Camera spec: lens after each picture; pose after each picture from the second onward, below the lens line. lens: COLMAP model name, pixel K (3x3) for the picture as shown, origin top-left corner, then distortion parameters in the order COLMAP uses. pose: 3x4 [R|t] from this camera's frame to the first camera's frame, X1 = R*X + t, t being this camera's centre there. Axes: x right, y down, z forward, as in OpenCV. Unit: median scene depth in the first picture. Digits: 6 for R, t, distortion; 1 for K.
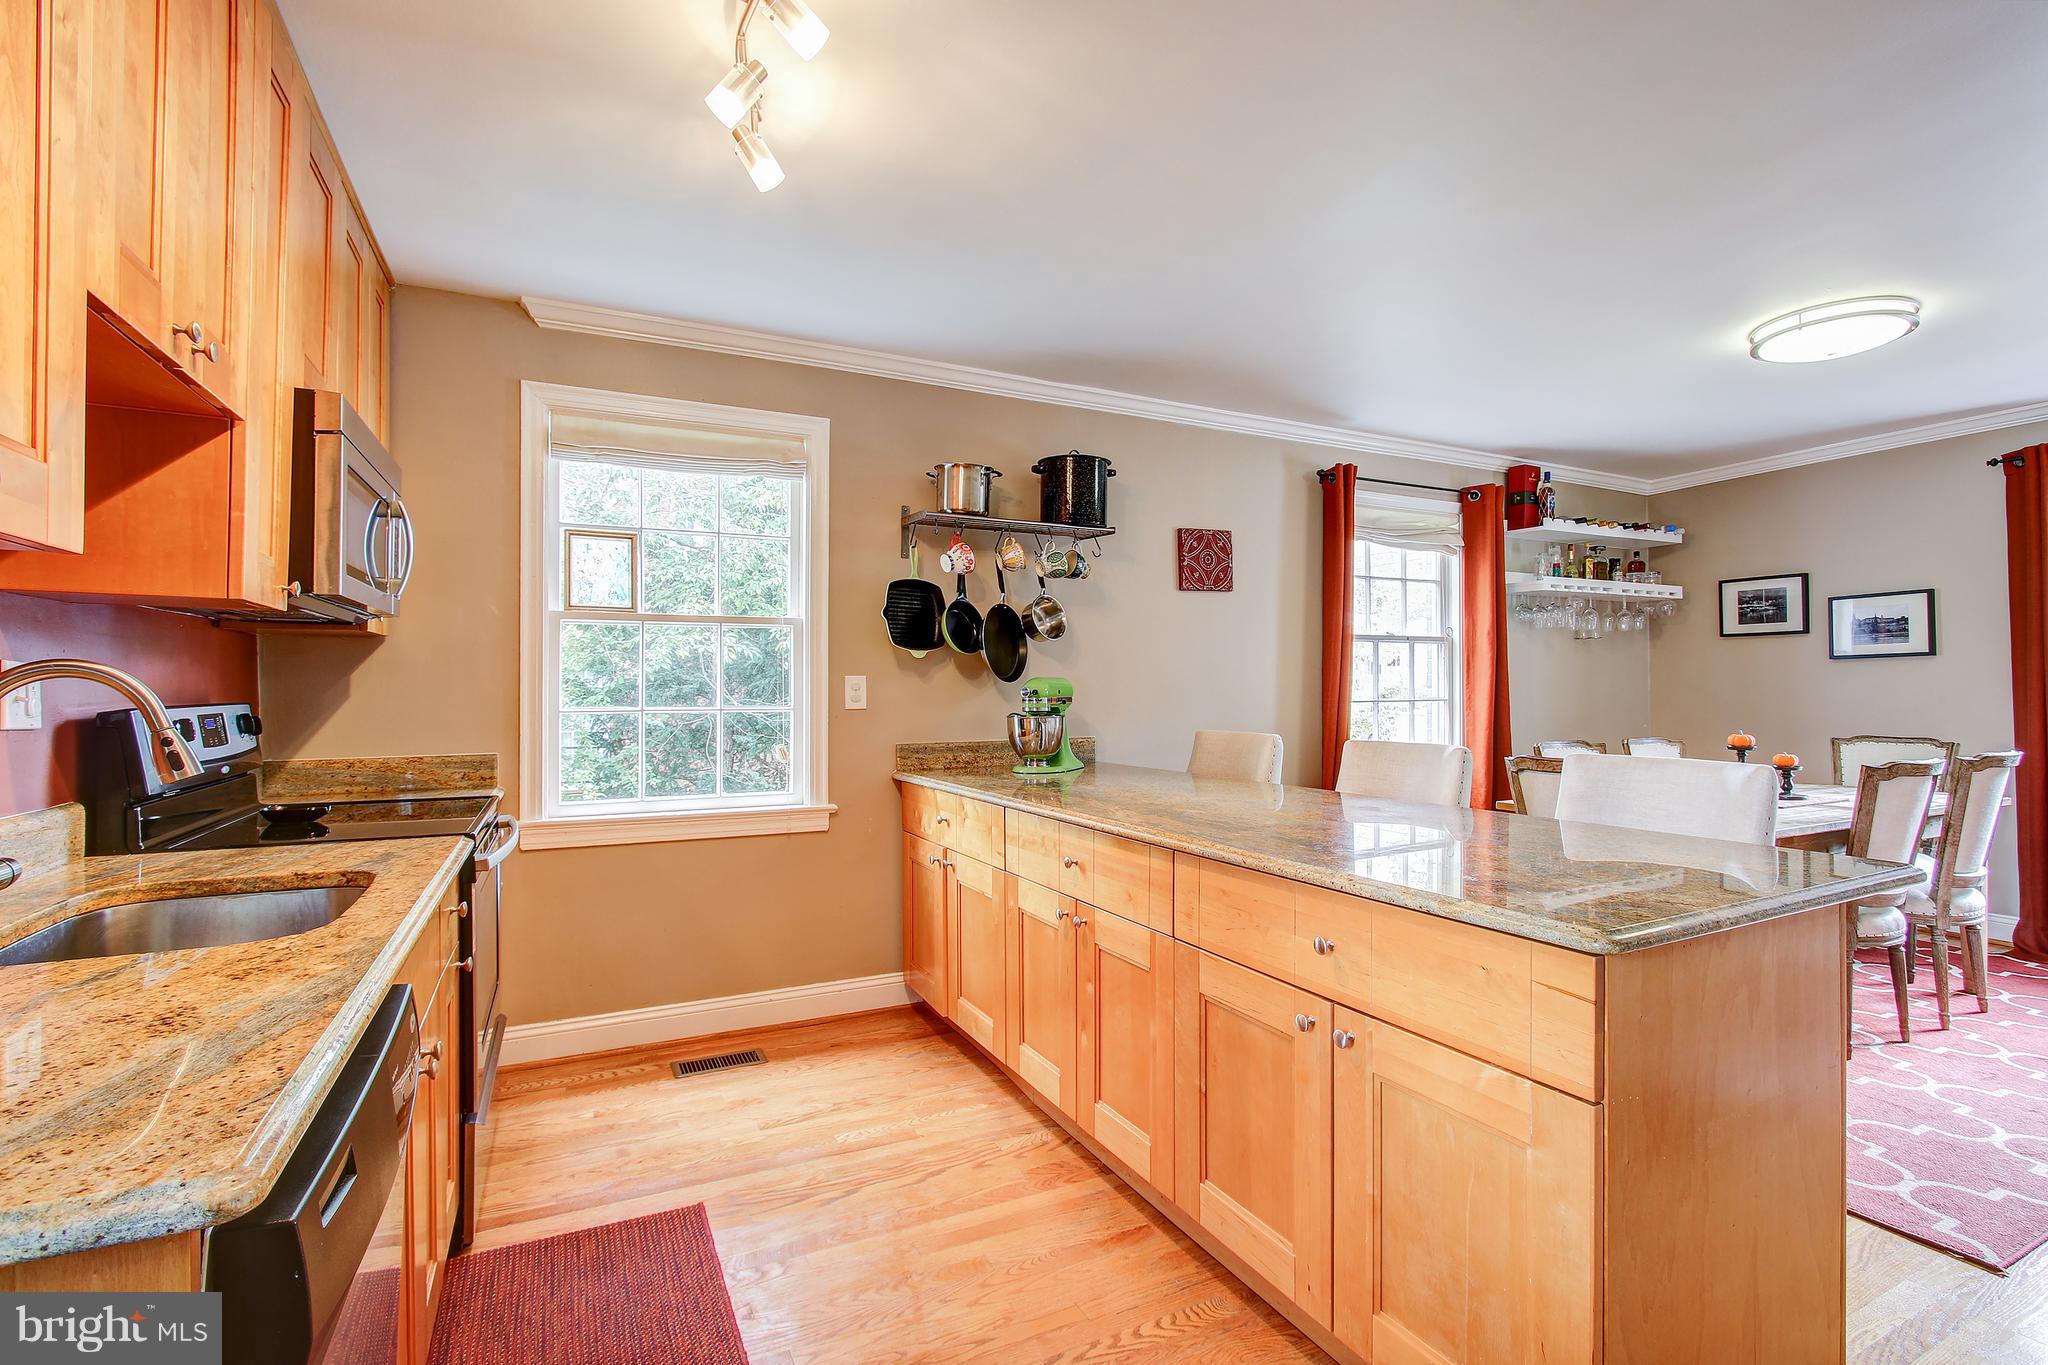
lens RADIAL K [[945.9, 0, 1031.5], [0, 945.9, 685.5], [0, 0, 1]] dist [-0.015775, 0.001468]
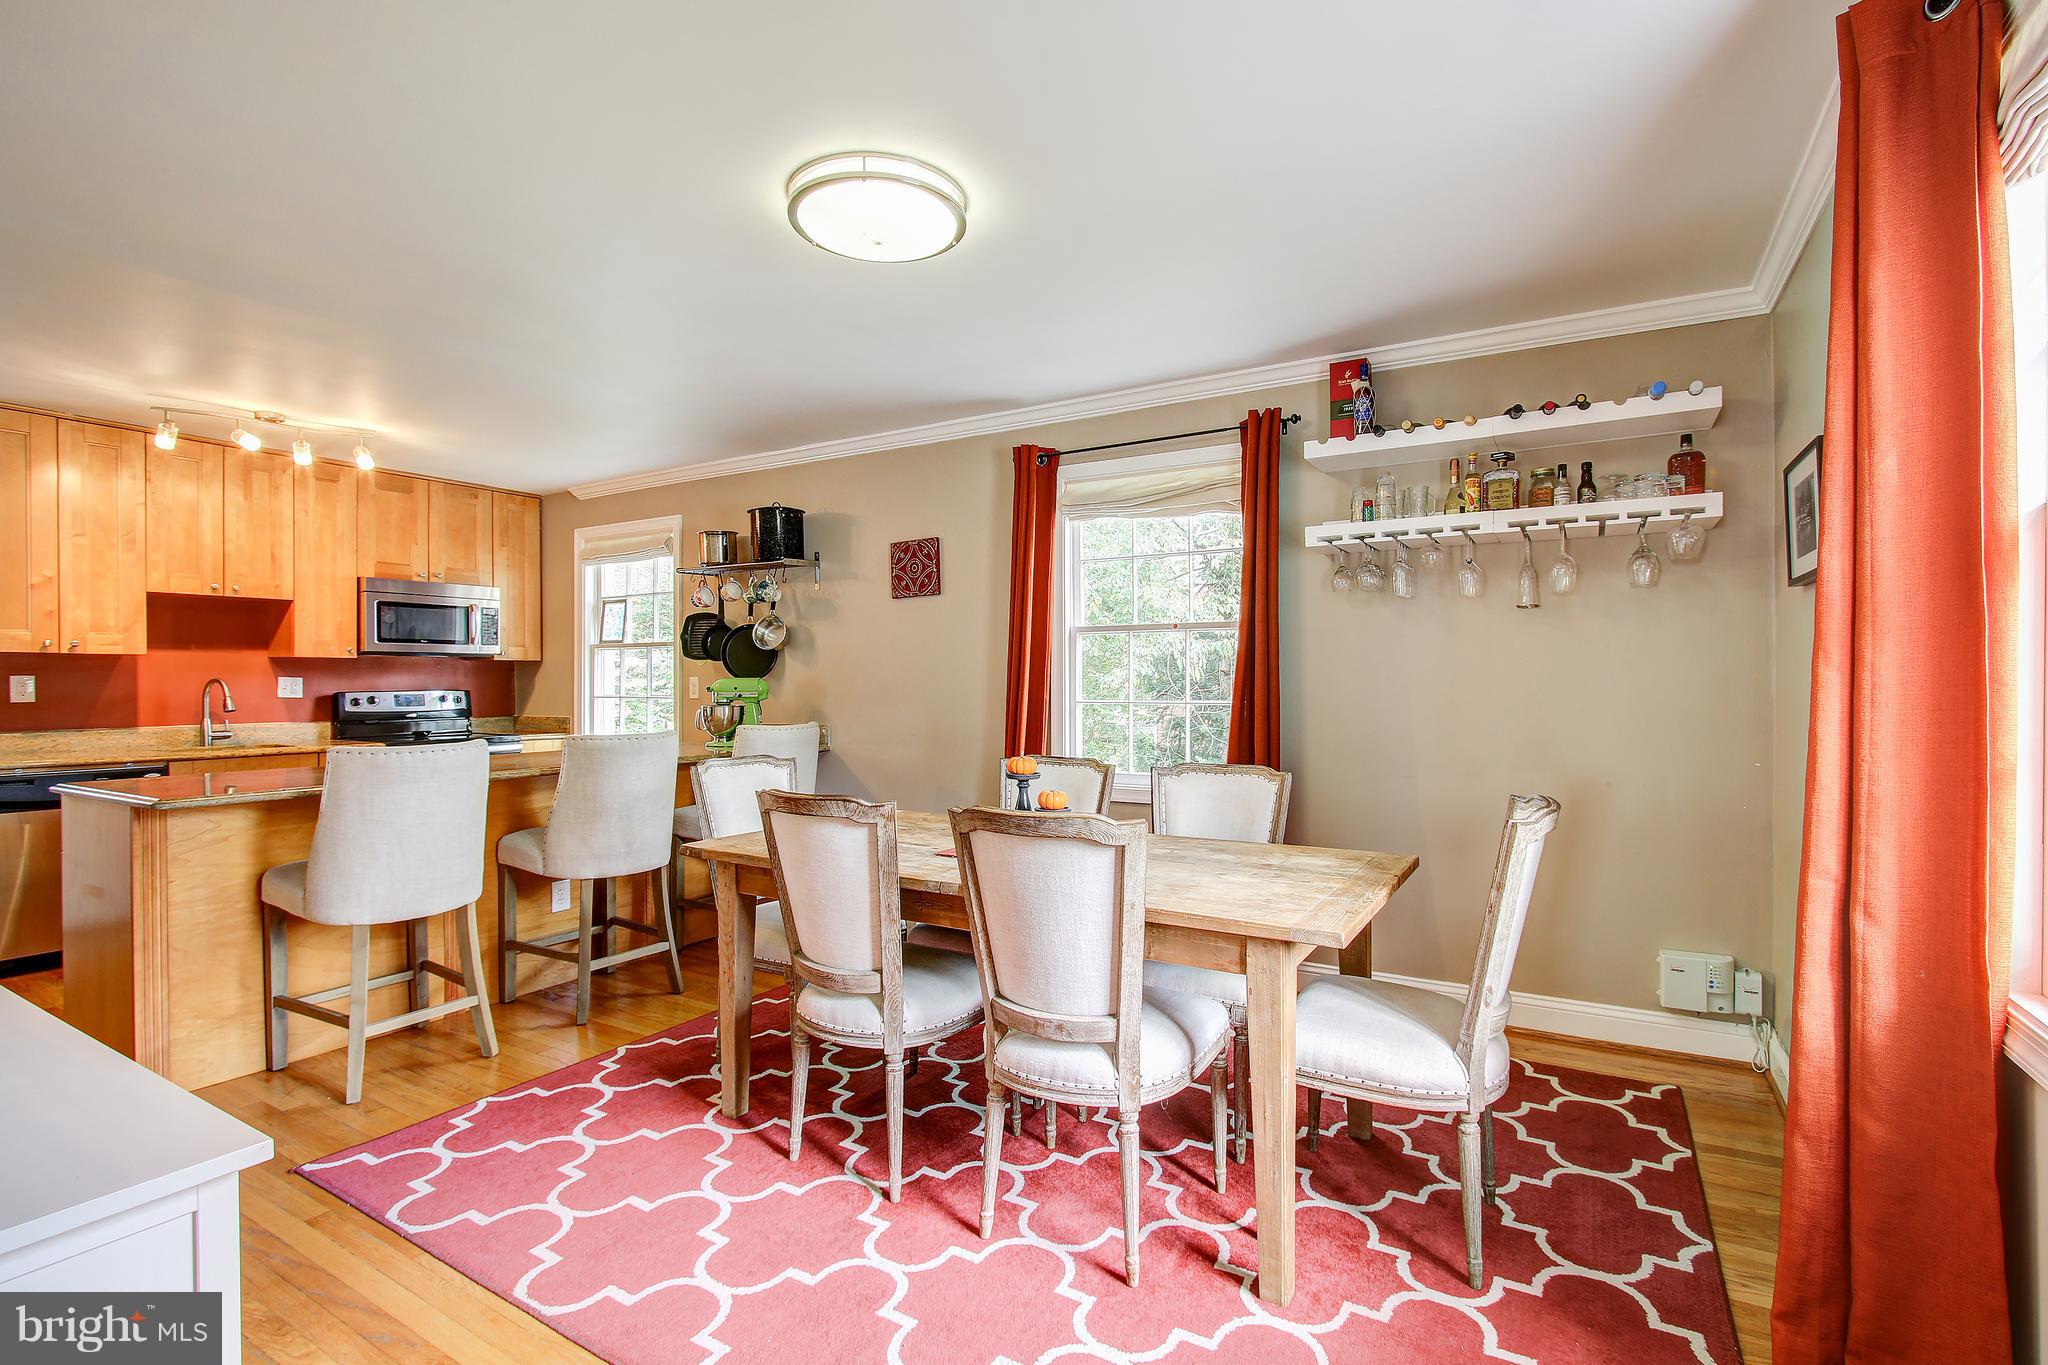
lens RADIAL K [[945.9, 0, 1030.7], [0, 945.9, 689.7], [0, 0, 1]] dist [-0.015775, 0.001468]
pose [[0.534958, 0.010660, -0.844812, 1.024284], [0.002437, 0.999897, 0.014160, -0.007288], [0.844875, -0.009634, 0.534877, 0.461606]]
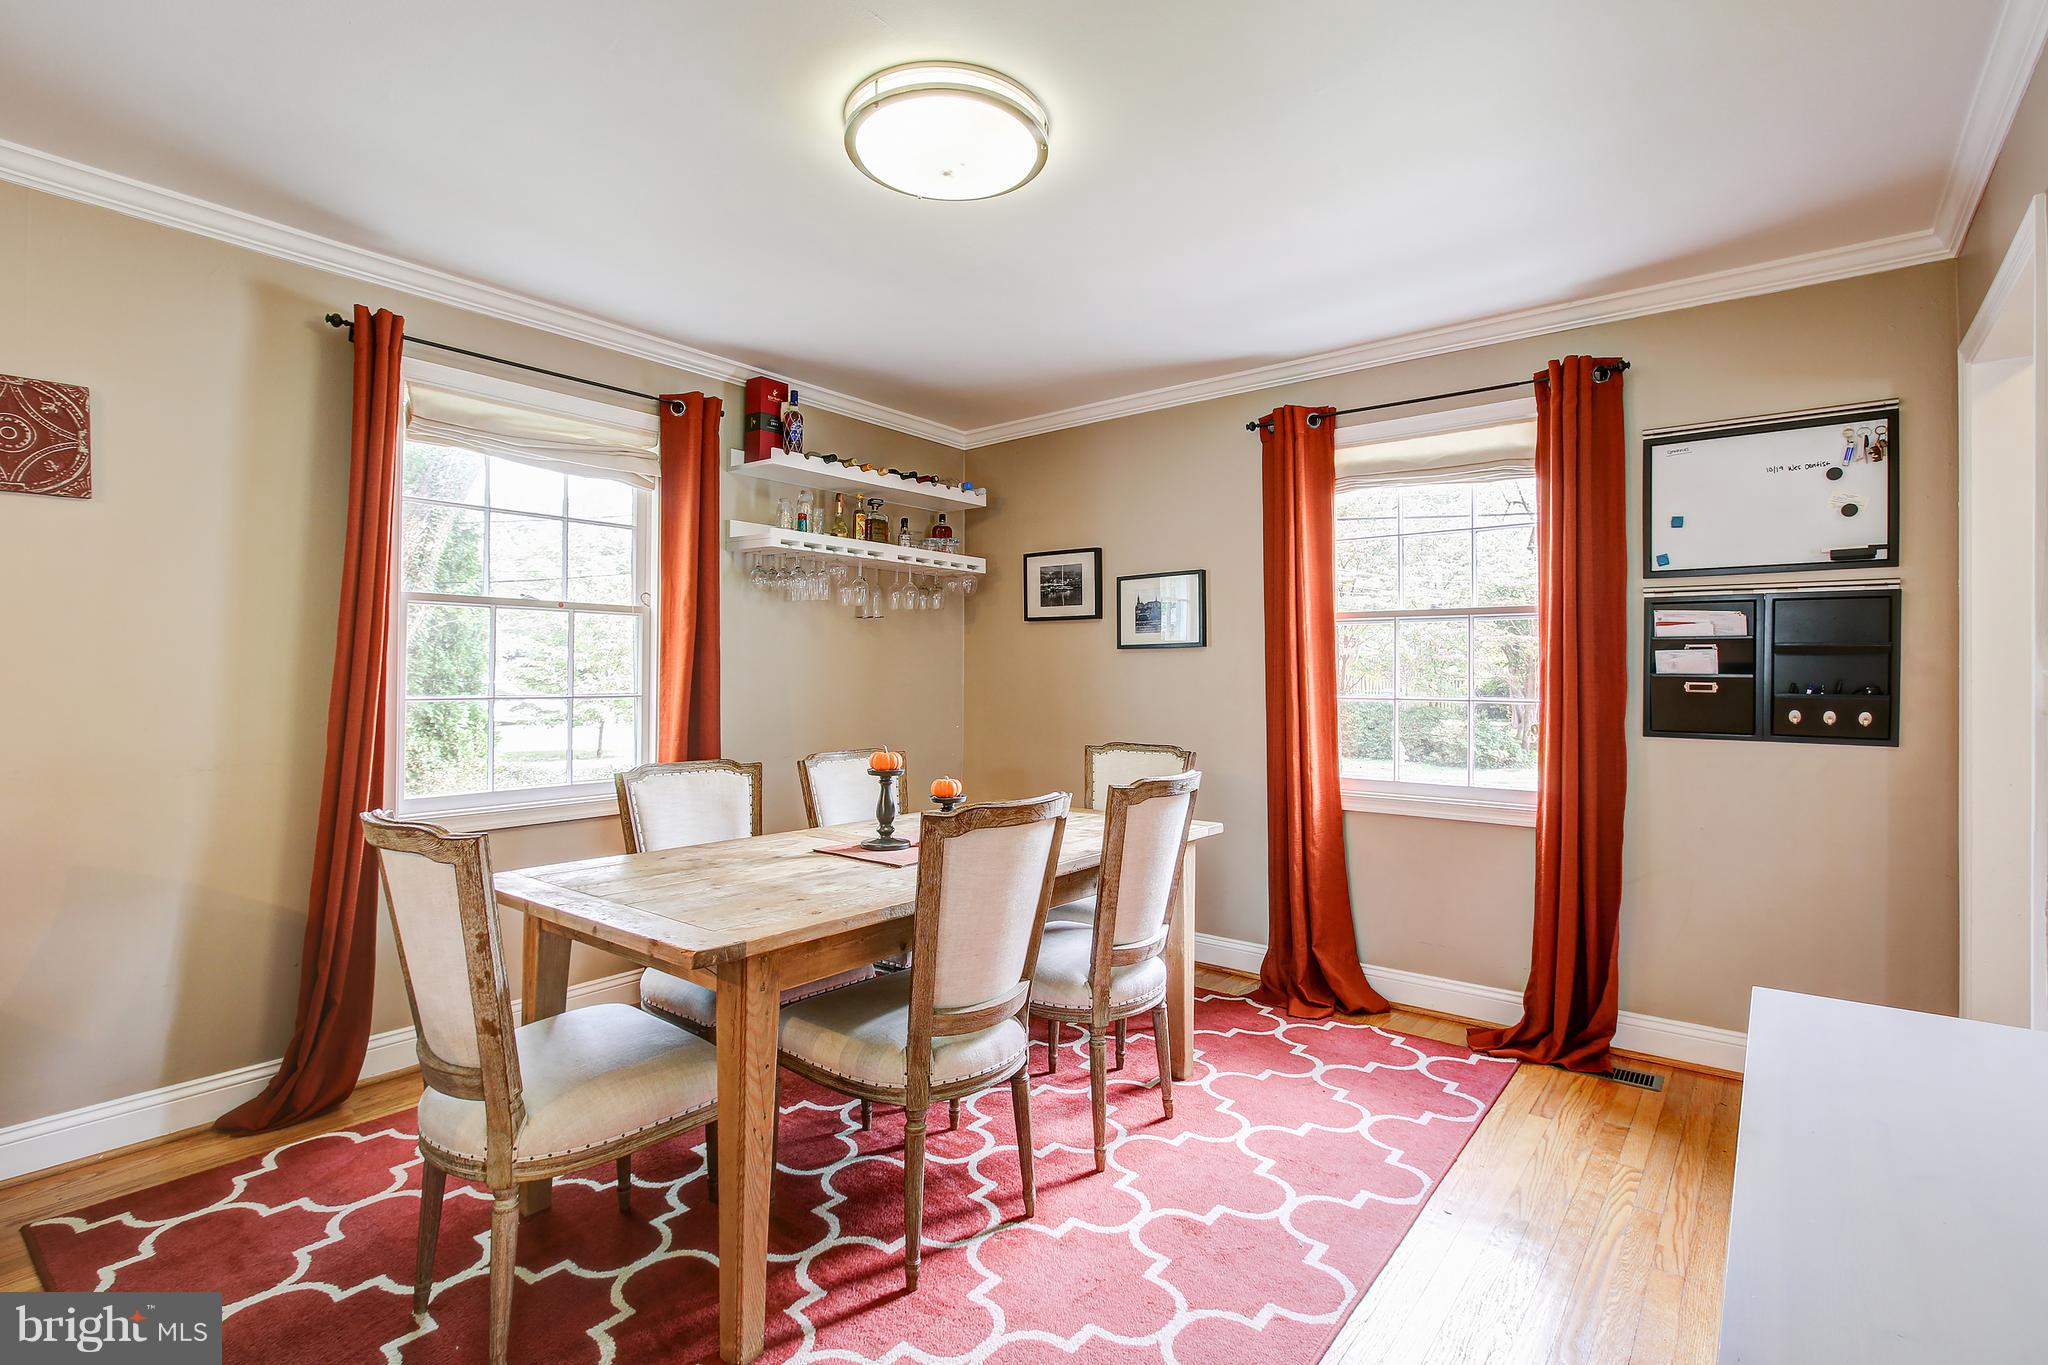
lens RADIAL K [[945.9, 0, 1026.0], [0, 945.9, 669.7], [0, 0, 1]] dist [-0.015775, 0.001468]
pose [[0.909803, 0.012688, 0.414845, 0.426493], [-0.011101, 0.999919, -0.006237, -0.003163], [-0.414891, 0.001070, 0.909871, 0.253188]]
